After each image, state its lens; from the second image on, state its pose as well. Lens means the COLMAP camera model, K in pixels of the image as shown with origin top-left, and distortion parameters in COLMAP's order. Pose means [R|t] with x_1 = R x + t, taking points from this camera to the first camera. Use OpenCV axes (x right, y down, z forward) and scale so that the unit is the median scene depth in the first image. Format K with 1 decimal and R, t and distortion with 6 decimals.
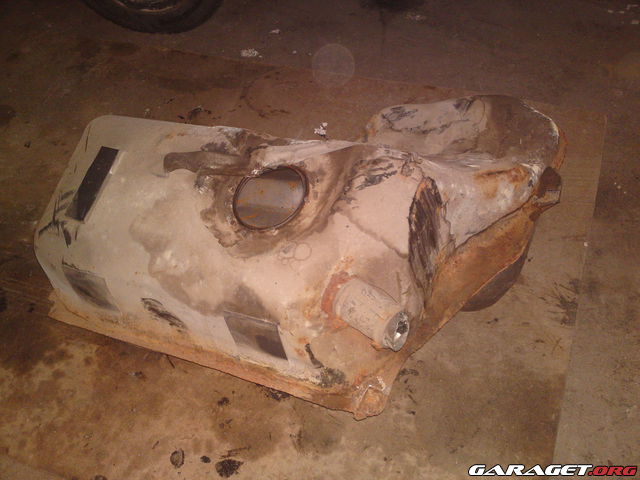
lens RADIAL K [[668.4, 0, 310.9], [0, 668.4, 241.5], [0, 0, 1]] dist [0.134337, -0.413815]
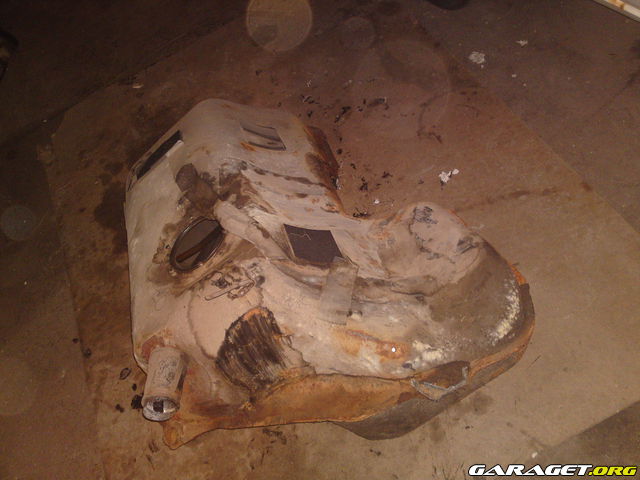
lens RADIAL K [[668.4, 0, 310.9], [0, 668.4, 241.5], [0, 0, 1]] dist [0.134337, -0.413815]
pose [[0.687402, 0.500203, -0.526569, 0.652160], [-0.372104, 0.865196, 0.336117, -0.507873], [0.623712, -0.035109, 0.780865, 0.209809]]
